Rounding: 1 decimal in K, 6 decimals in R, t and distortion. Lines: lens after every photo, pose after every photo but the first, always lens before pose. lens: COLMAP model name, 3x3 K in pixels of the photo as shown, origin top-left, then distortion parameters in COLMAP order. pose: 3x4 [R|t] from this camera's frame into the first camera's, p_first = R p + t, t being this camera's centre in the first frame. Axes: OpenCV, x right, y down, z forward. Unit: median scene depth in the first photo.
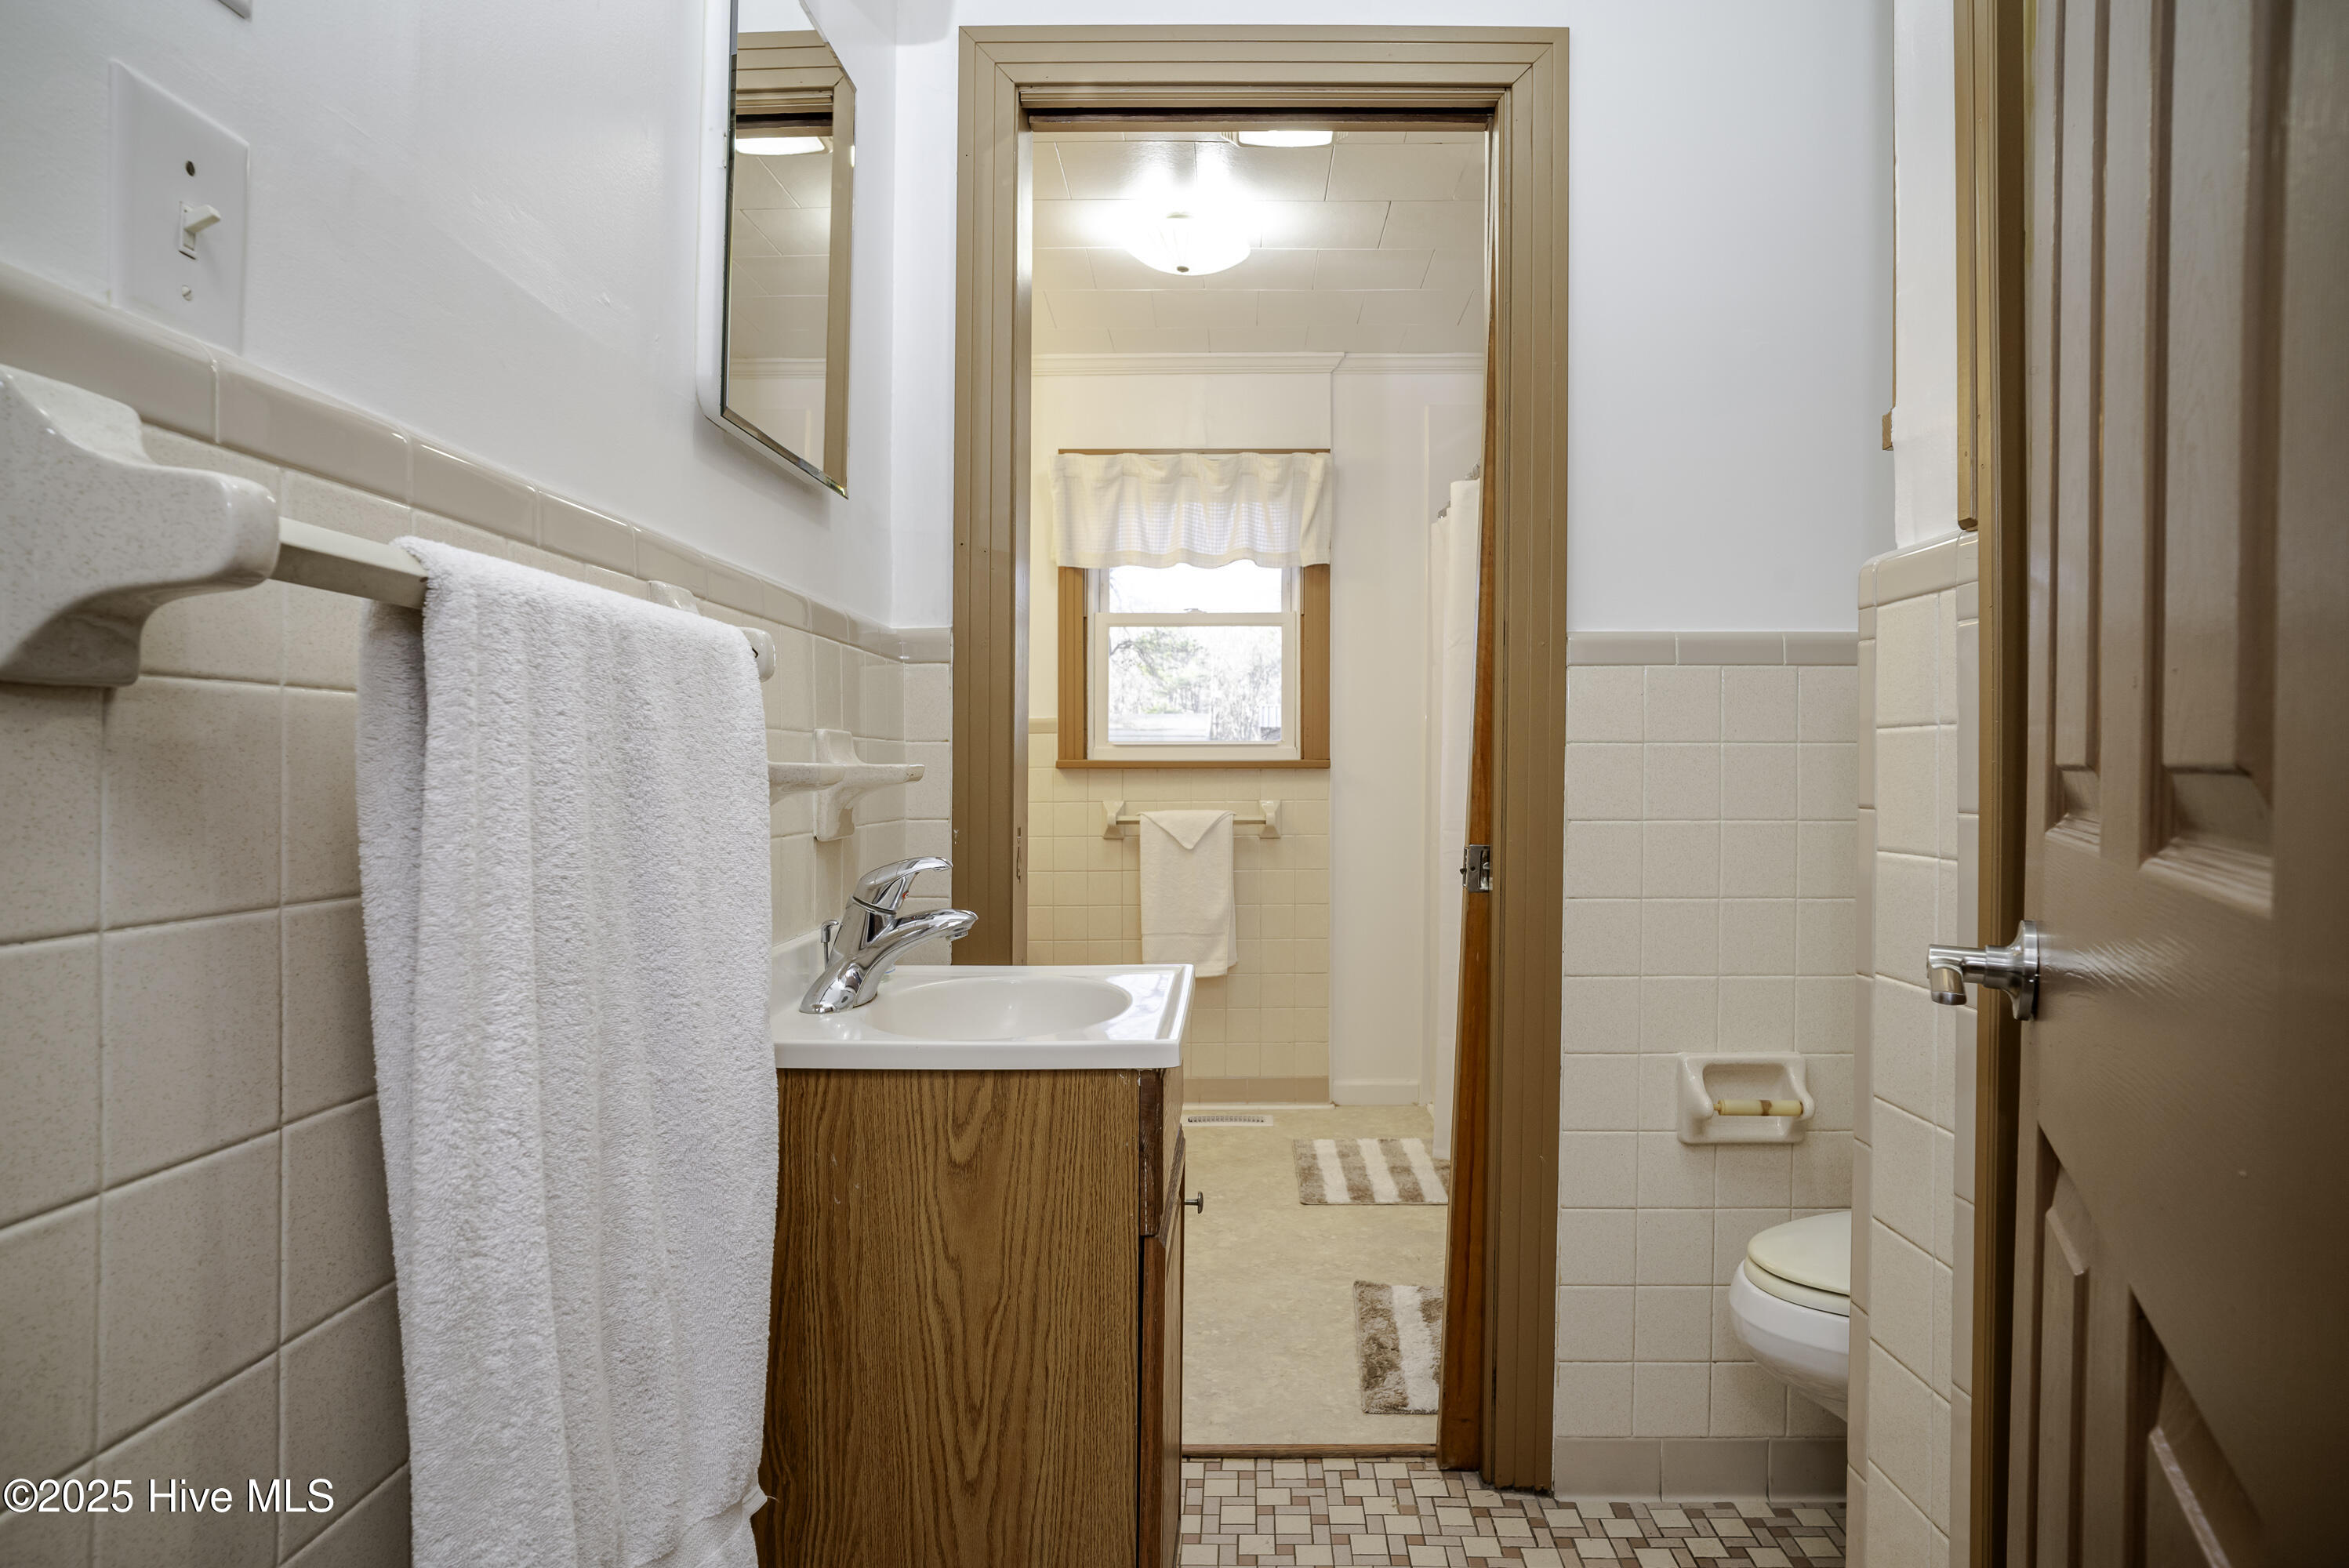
lens RADIAL K [[1394.6, 0, 1172.6], [0, 1394.6, 794.3], [0, 0, 1]] dist [-0.033411, 0.005846]
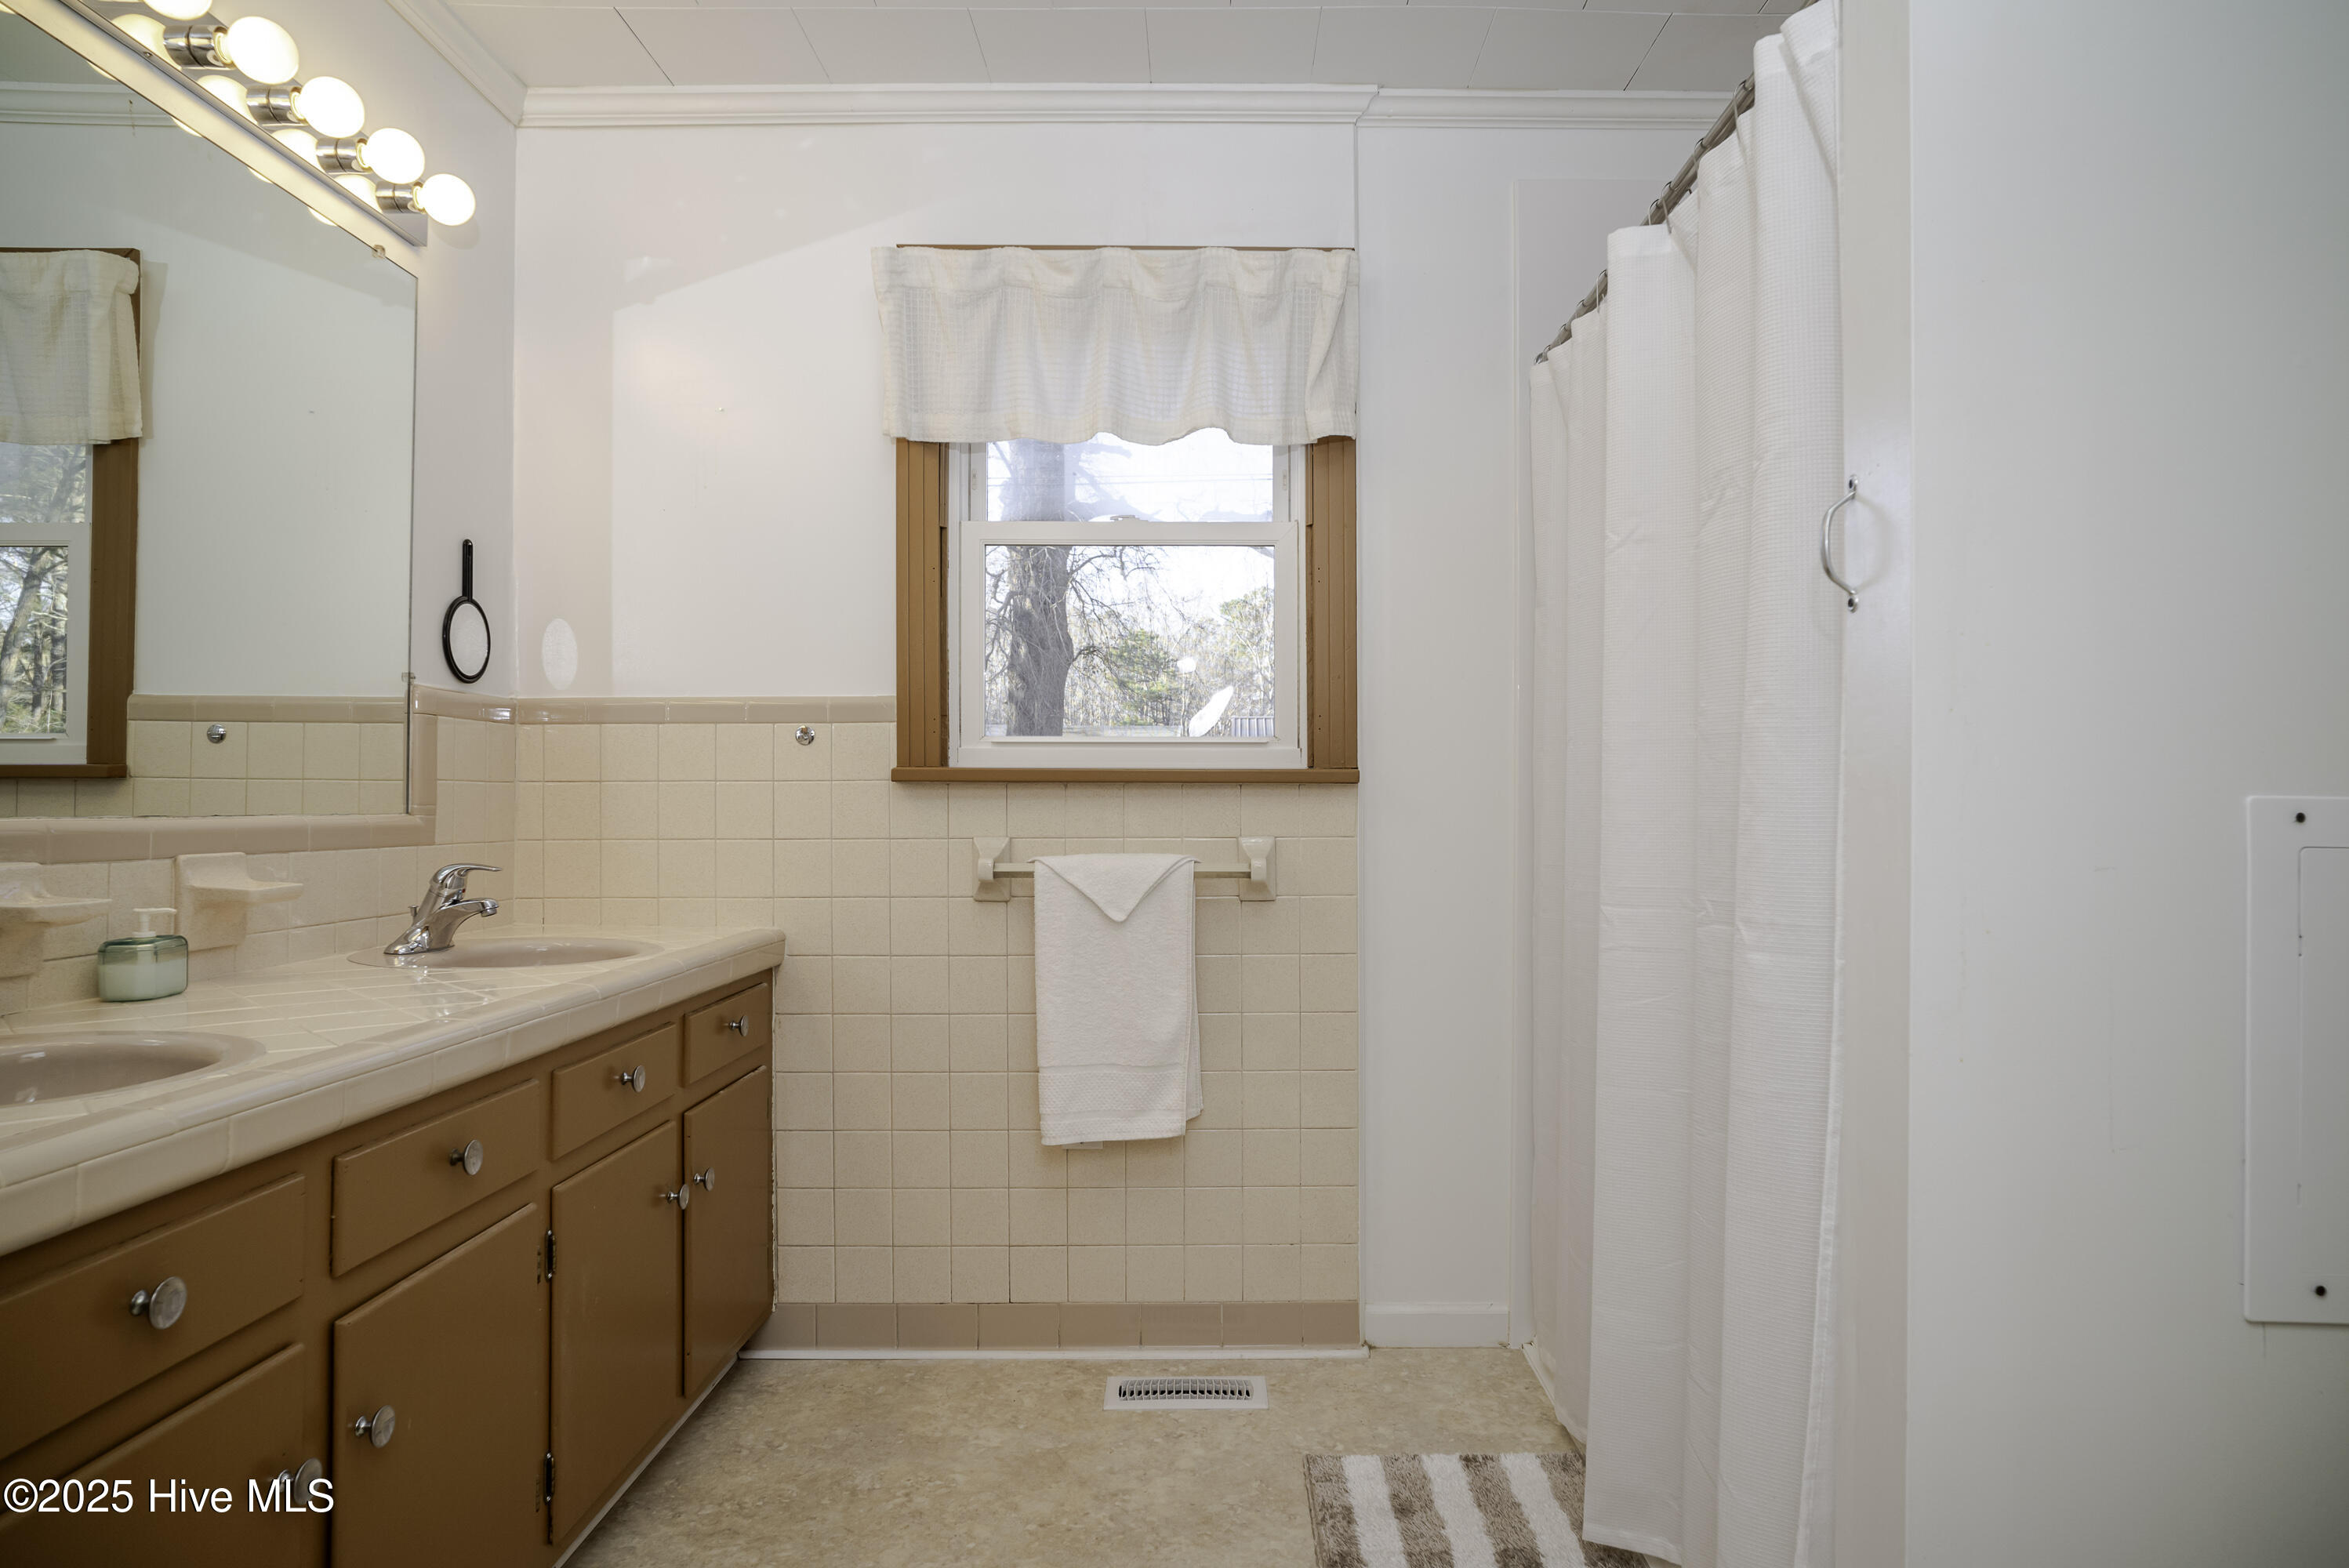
lens RADIAL K [[1394.6, 0, 1180.2], [0, 1394.6, 778.7], [0, 0, 1]] dist [-0.033411, 0.005846]
pose [[0.999657, -0.004279, 0.025827, 0.022384], [0.004818, 0.999771, -0.020847, -0.007521], [-0.025732, 0.020964, 0.999449, 0.411416]]
